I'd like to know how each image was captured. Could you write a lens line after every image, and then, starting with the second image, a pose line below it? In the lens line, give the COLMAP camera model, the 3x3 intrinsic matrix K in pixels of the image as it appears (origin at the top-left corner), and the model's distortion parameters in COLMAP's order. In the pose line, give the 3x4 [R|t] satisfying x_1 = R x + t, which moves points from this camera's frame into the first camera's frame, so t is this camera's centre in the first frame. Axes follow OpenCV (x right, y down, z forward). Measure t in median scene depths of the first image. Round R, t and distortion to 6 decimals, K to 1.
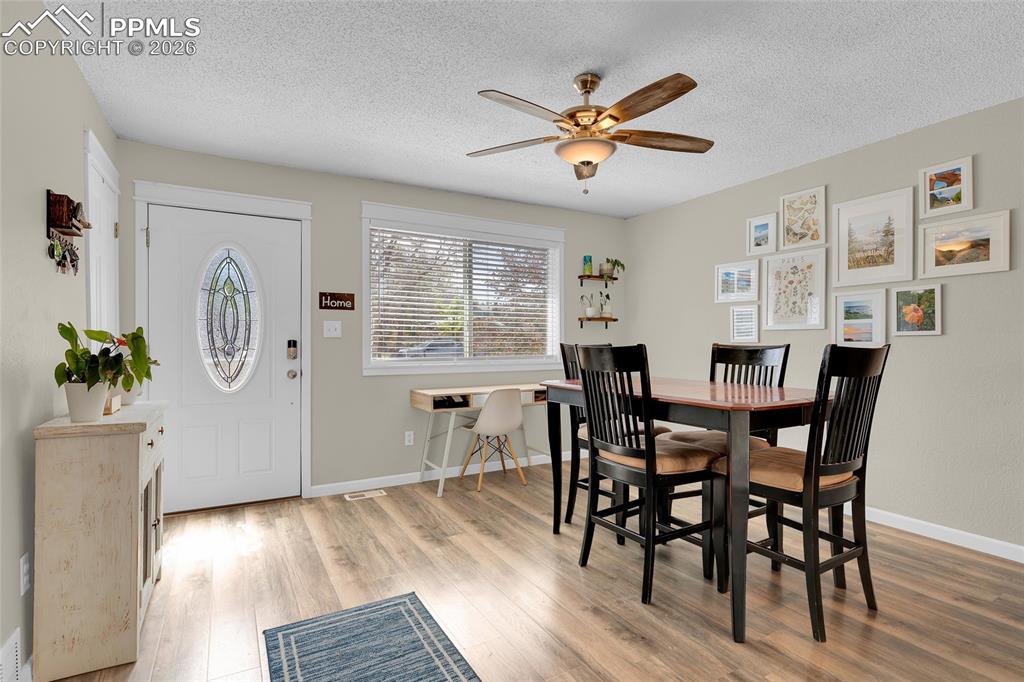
lens RADIAL K [[496.1, 0, 515.4], [0, 496.1, 347.8], [0, 0, 1]] dist [-0.001636, -0.000473]
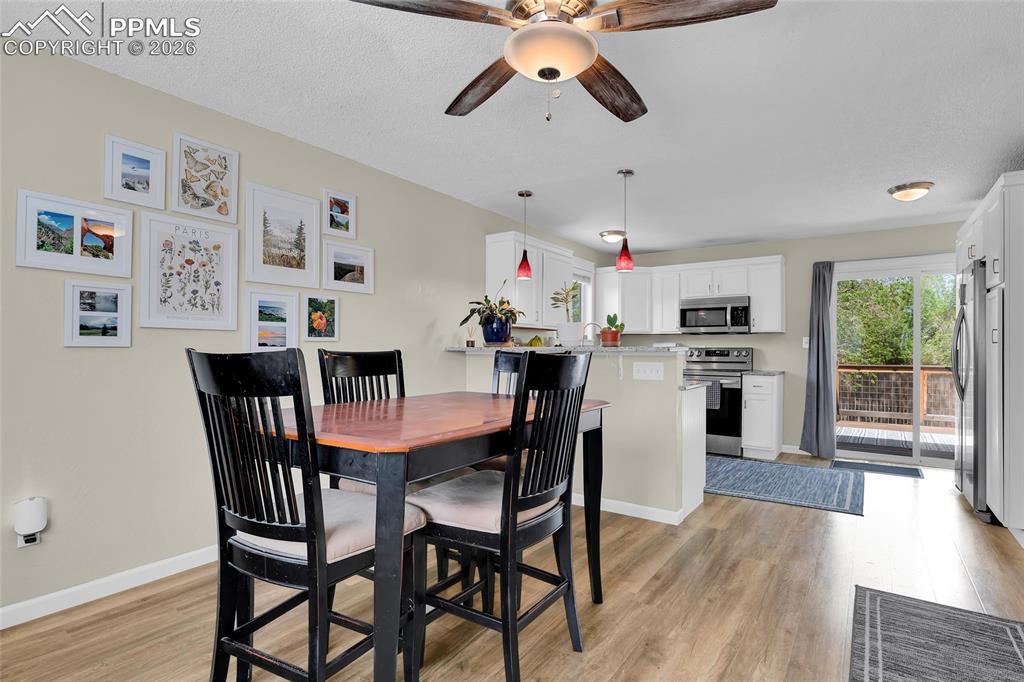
lens RADIAL K [[513.2, 0, 516.8], [0, 513.2, 347.1], [0, 0, 1]] dist [-0.001893, -0.000228]
pose [[-0.422711, 0.000470, 0.906264, -0.313093], [0.003515, 0.999993, 0.001121, -0.010283], [-0.906258, 0.003660, -0.422710, 0.916814]]
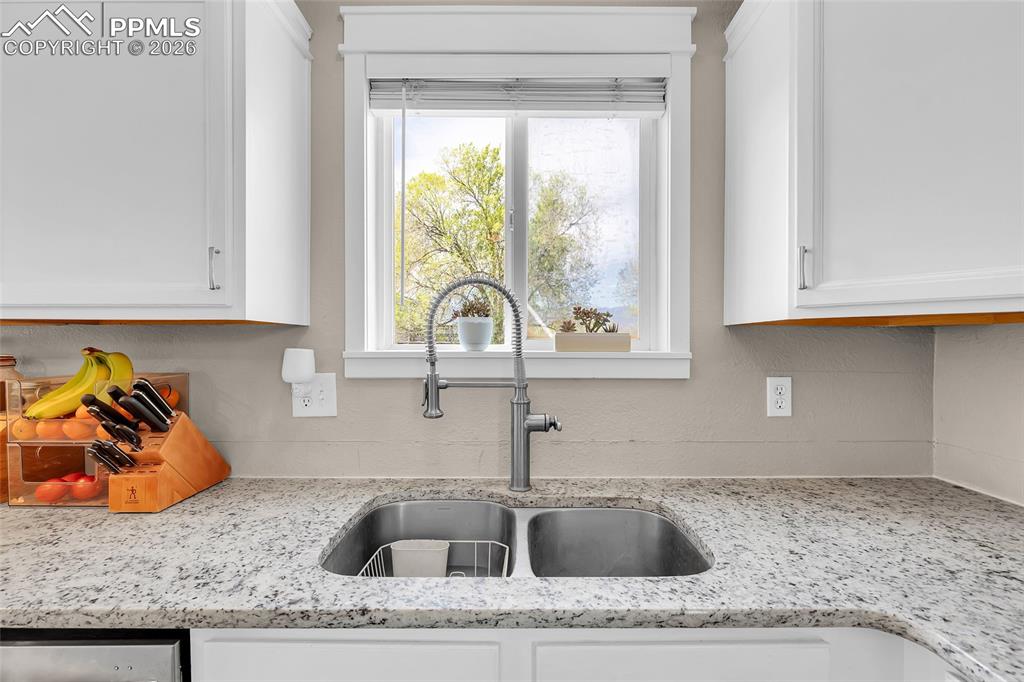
lens RADIAL K [[465.0, 0, 497.1], [0, 465.0, 346.8], [0, 0, 1]] dist [0.002514, -0.000064]
pose [[0.503745, -0.003920, 0.863844, 0.831229], [0.008538, 0.999963, -0.000441, -0.039306], [-0.863810, 0.007597, 0.503760, -0.161430]]
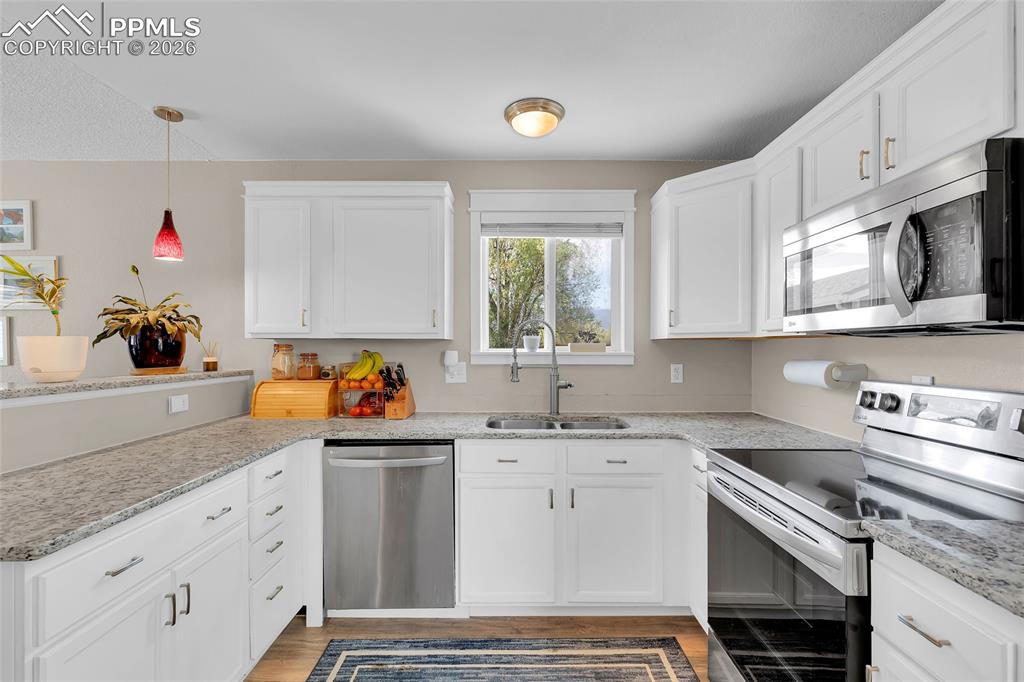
lens RADIAL K [[465.0, 0, 497.1], [0, 465.0, 346.8], [0, 0, 1]] dist [0.002514, -0.000064]
pose [[0.507031, -0.000530, 0.861928, 0.437116], [0.009344, 0.999944, -0.004882, -0.041333], [-0.861877, 0.010529, 0.507008, -0.305977]]
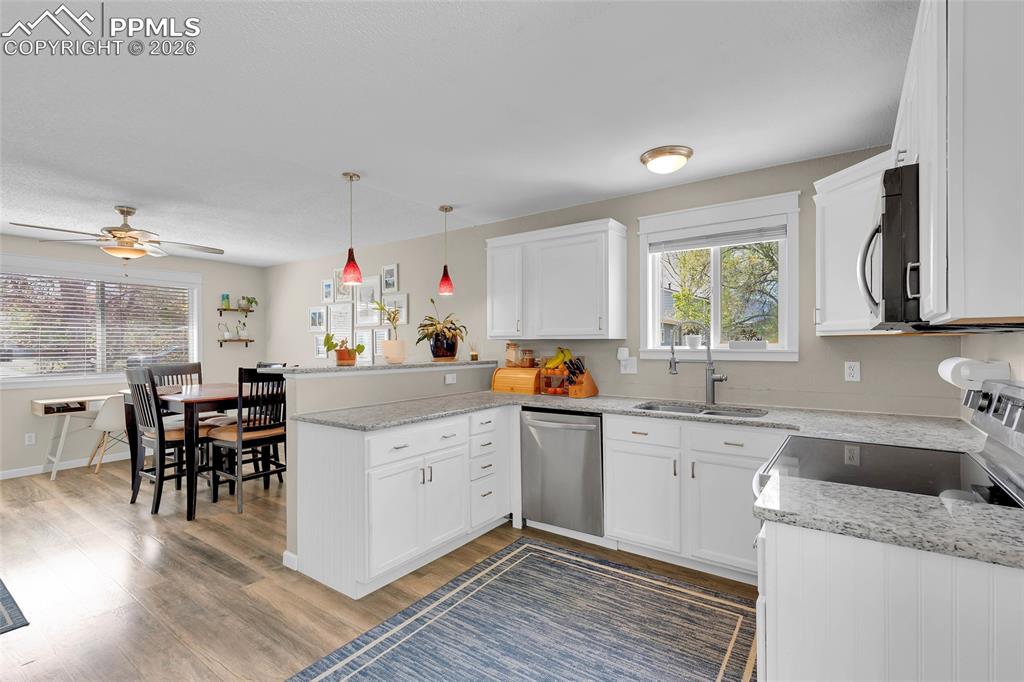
lens RADIAL K [[447.5, 0, 505.4], [0, 447.5, 346.5], [0, 0, 1]] dist [0.000961, -0.000031]
pose [[0.907562, -0.005328, 0.419885, 0.445830], [0.008720, 0.999943, -0.006159, -0.038353], [-0.419828, 0.009251, 0.907556, -0.597482]]
